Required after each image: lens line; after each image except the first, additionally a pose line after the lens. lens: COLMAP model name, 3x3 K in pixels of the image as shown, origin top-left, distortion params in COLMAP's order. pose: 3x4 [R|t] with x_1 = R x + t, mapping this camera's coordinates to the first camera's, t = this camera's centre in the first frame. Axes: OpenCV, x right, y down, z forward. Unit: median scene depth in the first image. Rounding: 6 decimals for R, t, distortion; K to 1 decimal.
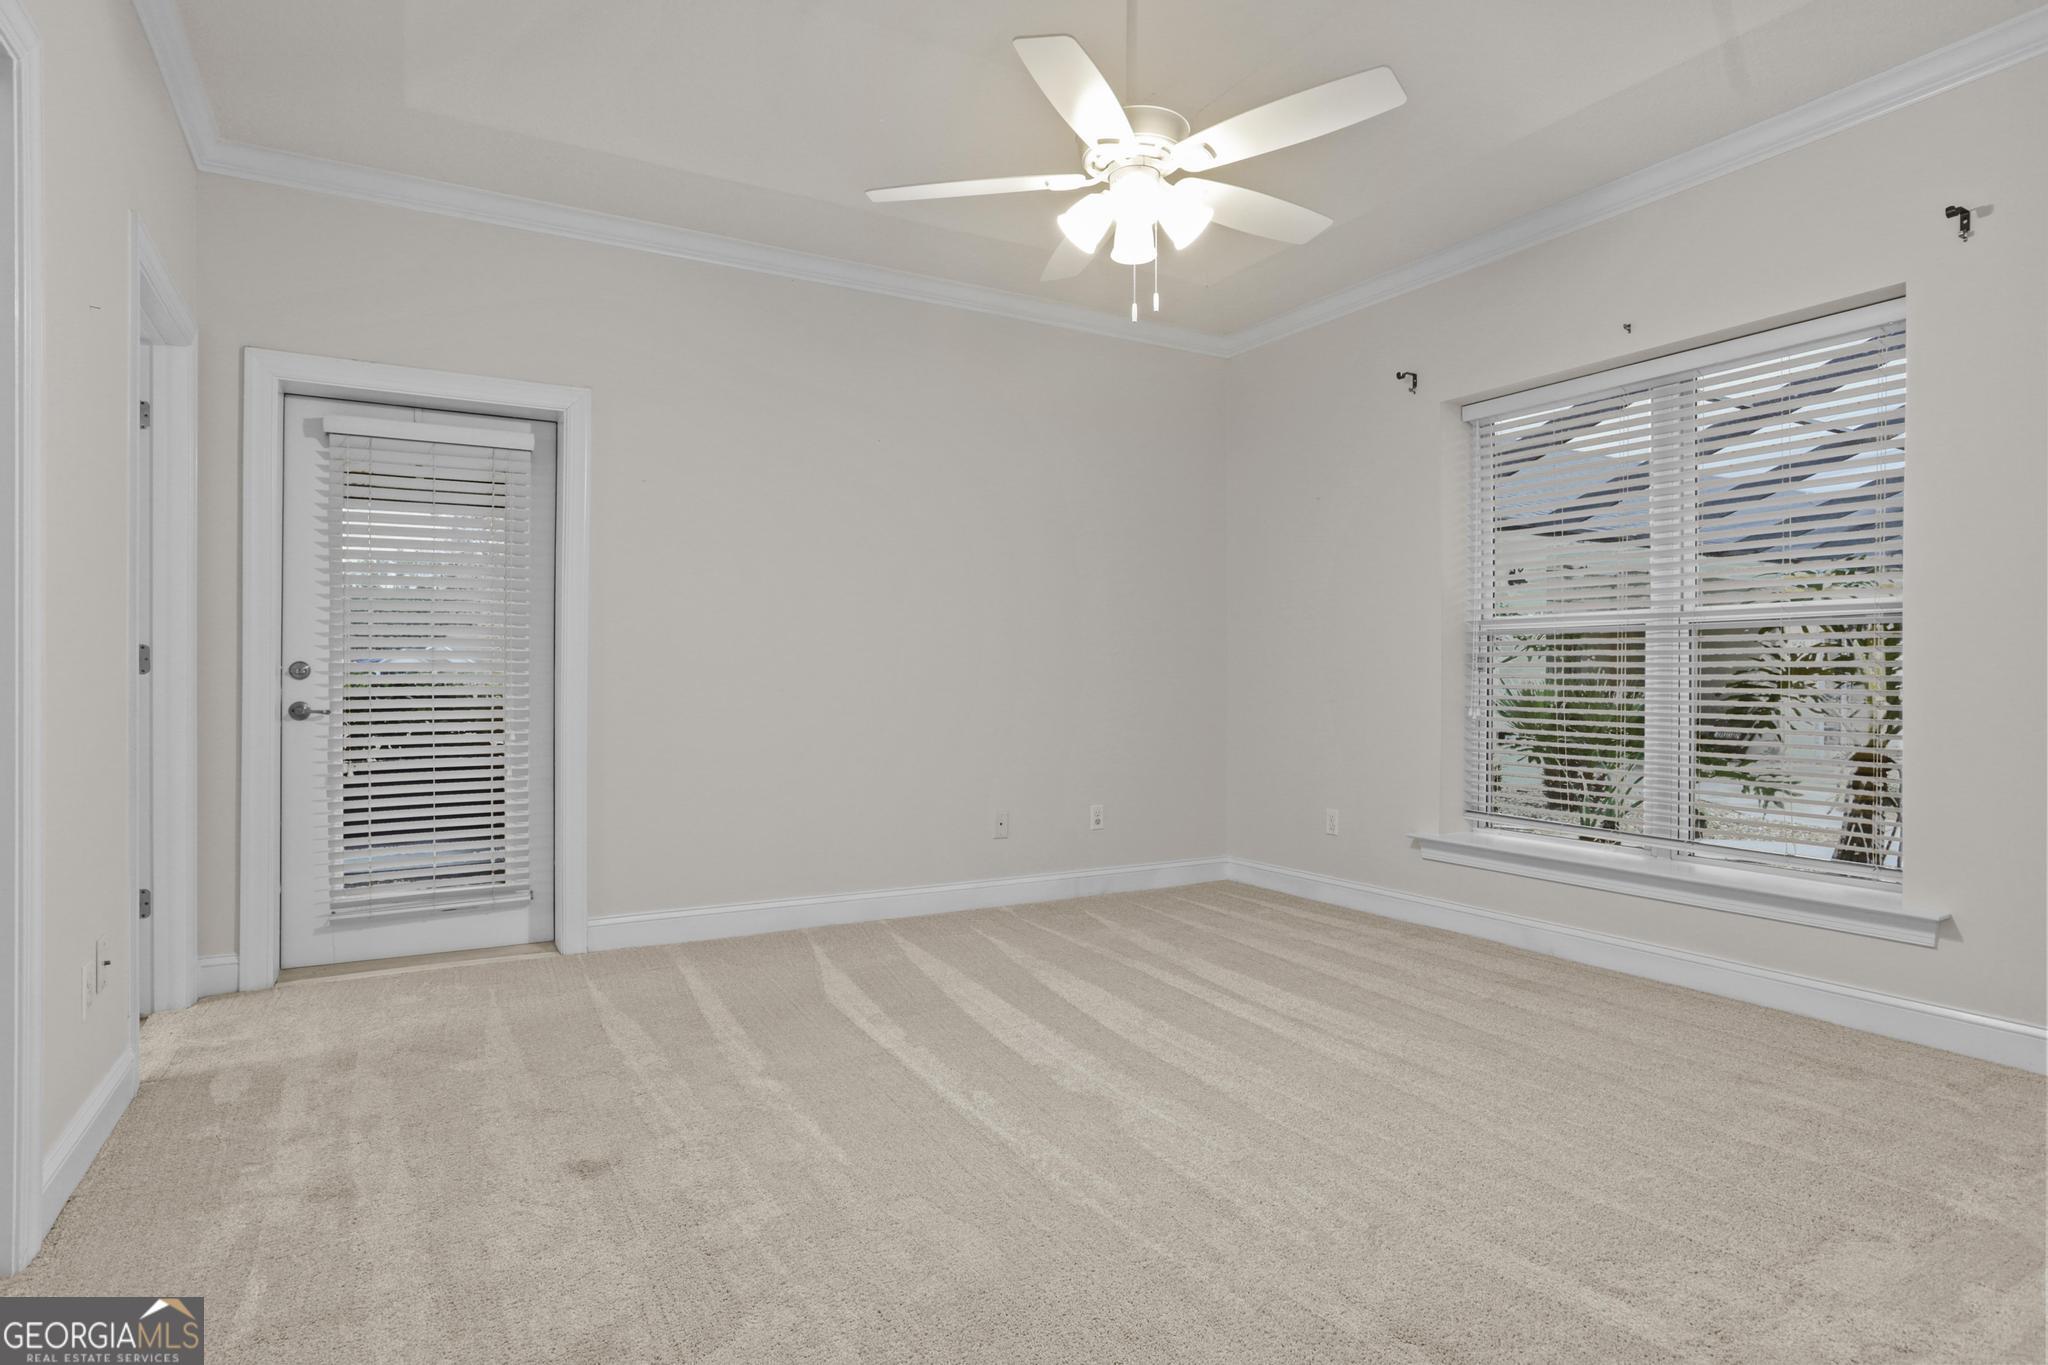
lens RADIAL K [[1097.5, 0, 1017.5], [0, 1097.5, 683.0], [0, 0, 1]] dist [-0.069948, 0.046184]
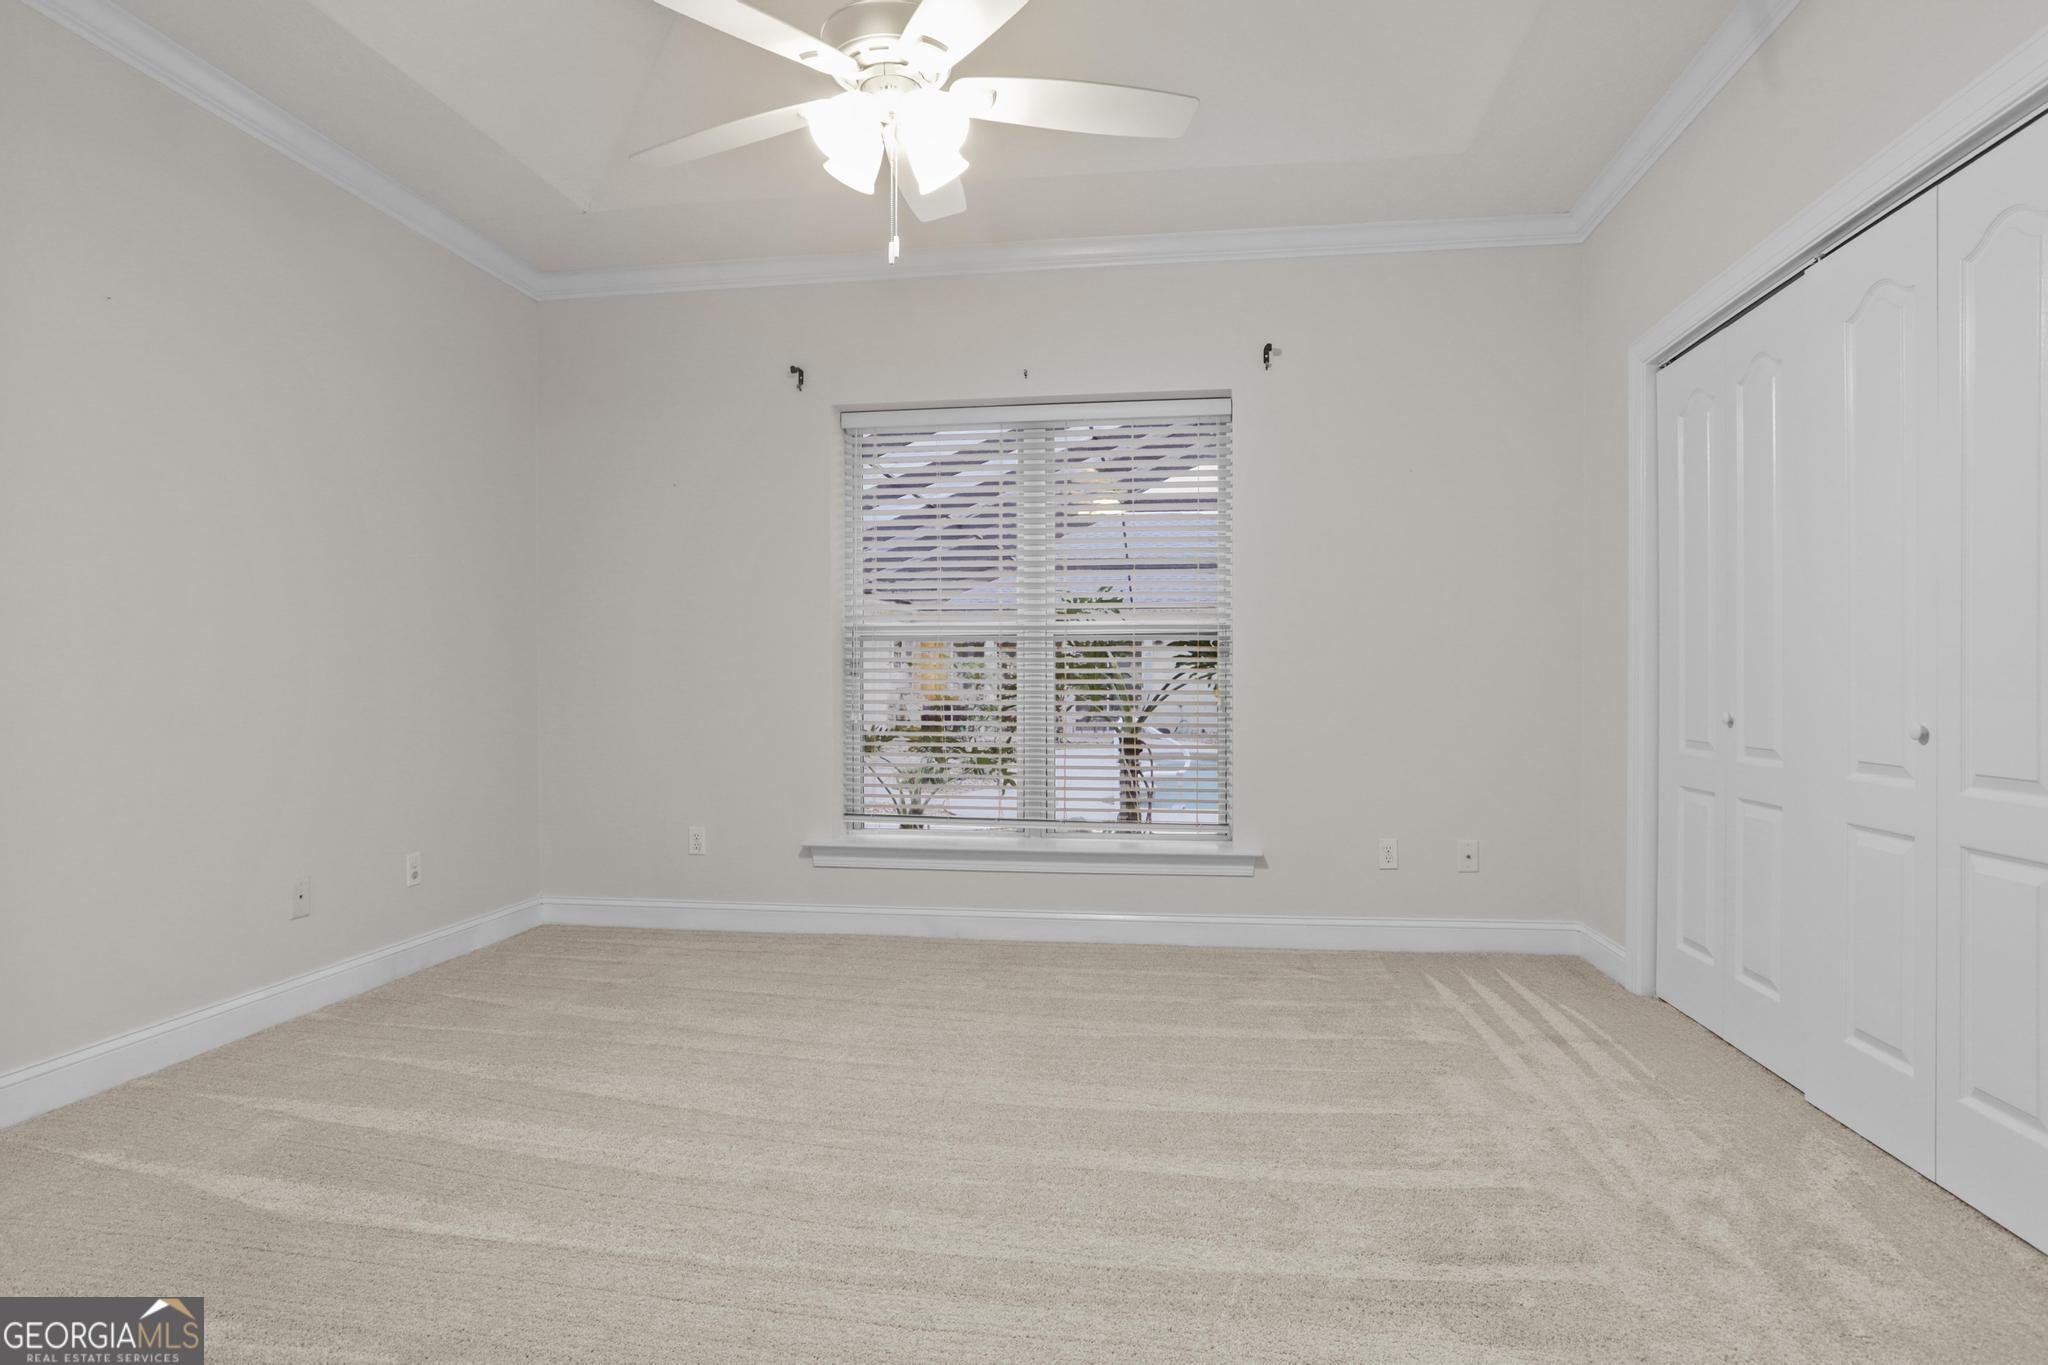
lens RADIAL K [[1111.9, 0, 1022.8], [0, 1111.9, 711.8], [0, 0, 1]] dist [-0.066584, 0.050701]
pose [[0.617959, -0.026978, 0.785747, -0.379458], [0.007963, 0.999575, 0.028057, -0.007177], [-0.786170, -0.011082, 0.617911, 0.293127]]
